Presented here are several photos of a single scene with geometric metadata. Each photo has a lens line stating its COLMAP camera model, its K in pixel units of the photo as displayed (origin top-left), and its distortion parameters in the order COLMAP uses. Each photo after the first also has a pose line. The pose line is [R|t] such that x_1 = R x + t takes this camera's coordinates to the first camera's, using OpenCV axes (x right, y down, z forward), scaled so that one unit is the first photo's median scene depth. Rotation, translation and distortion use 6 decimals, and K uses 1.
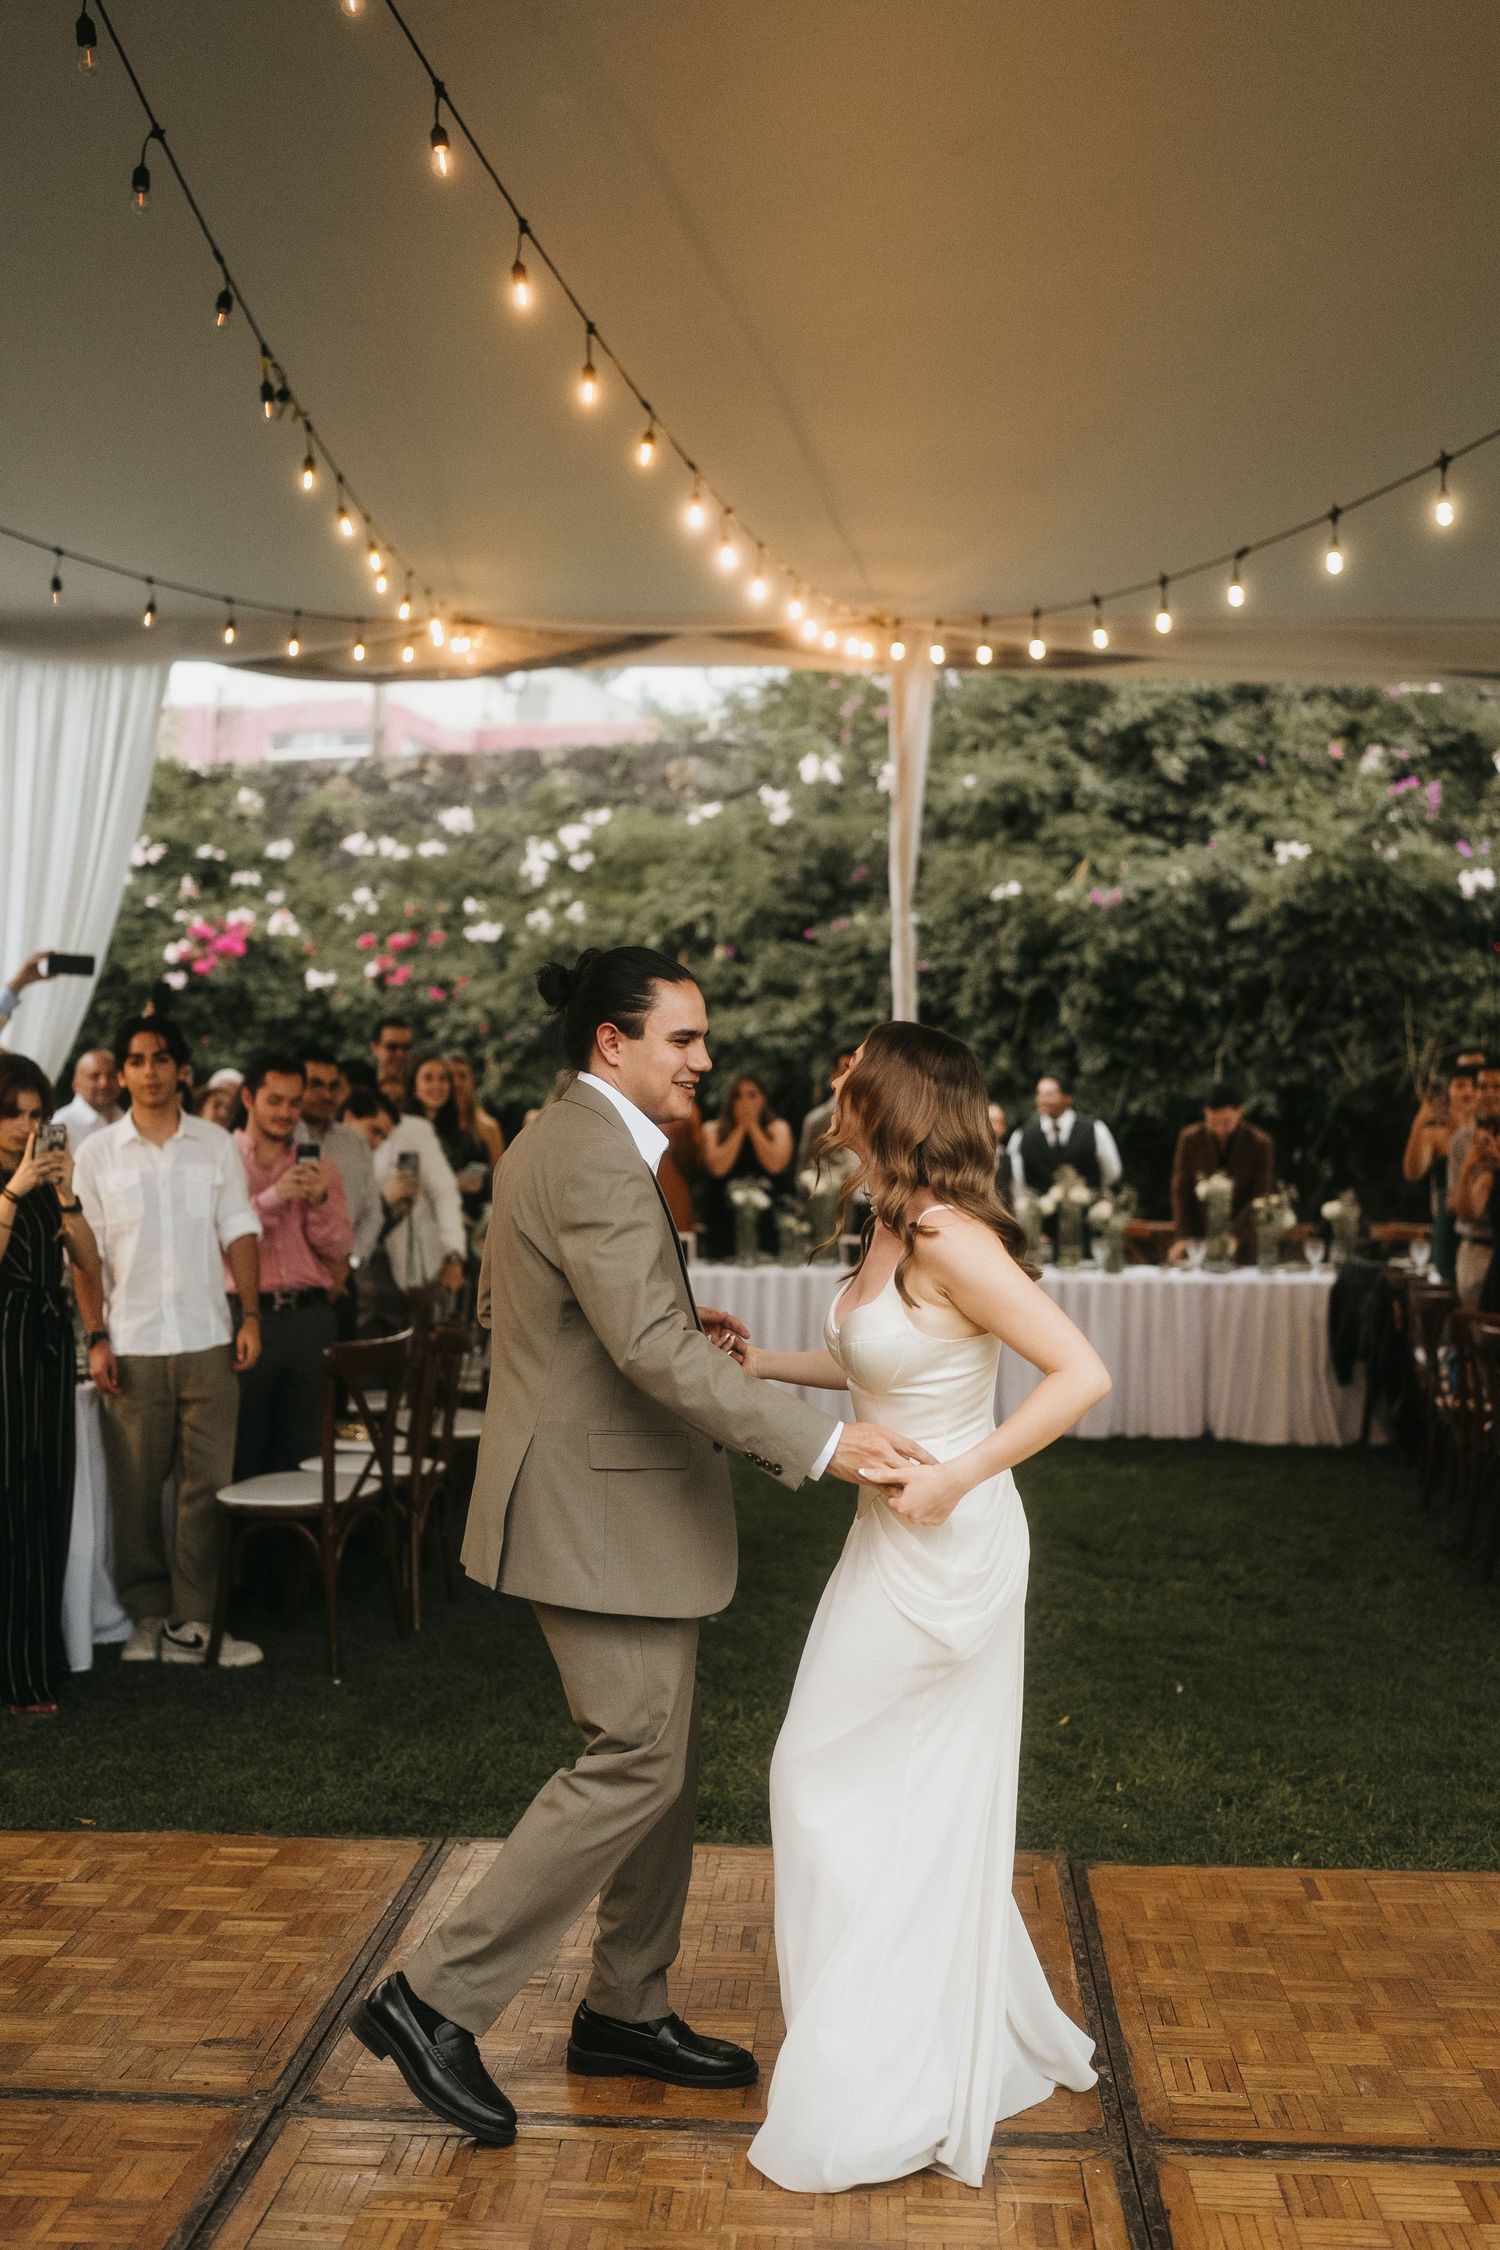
lens RADIAL K [[2218.6, 0, 752.0], [0, 2218.6, 1105.0], [0, 0, 1]] dist [-0.000217, 0.000000]
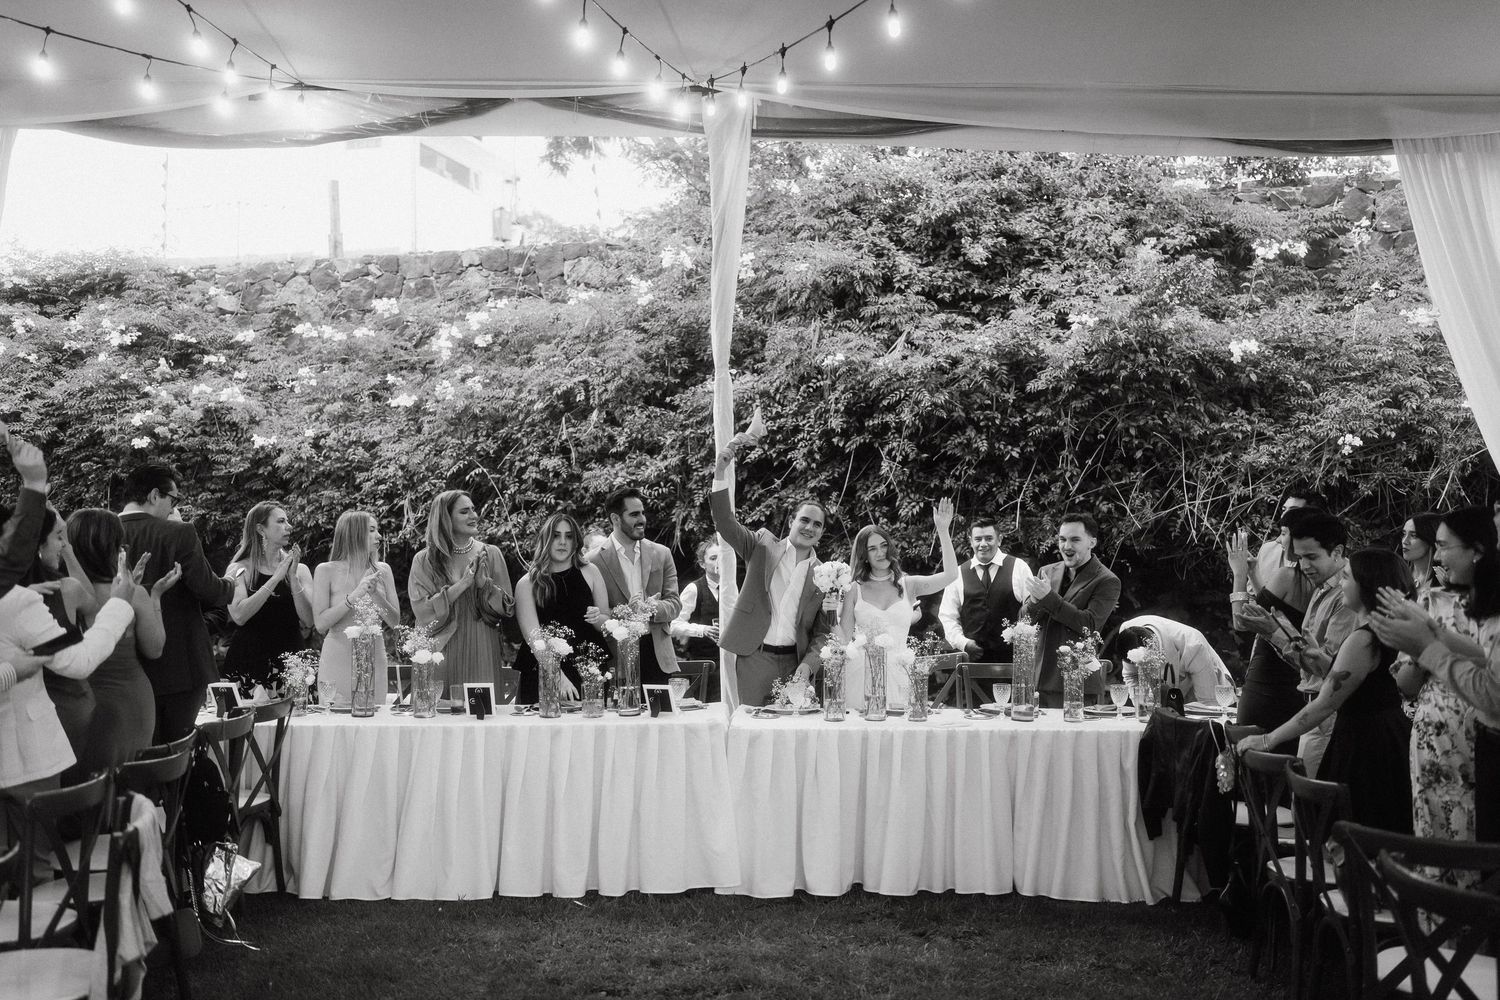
lens RADIAL K [[1479.1, 0, 750.1], [0, 1479.1, 511.4], [0, 0, 1]] dist [-0.000217, 0.000000]
pose [[0.999494, -0.003053, 0.031656, 0.045493], [0.003670, 0.999804, -0.019445, -0.002941], [-0.031591, 0.019551, 0.999310, 0.230832]]
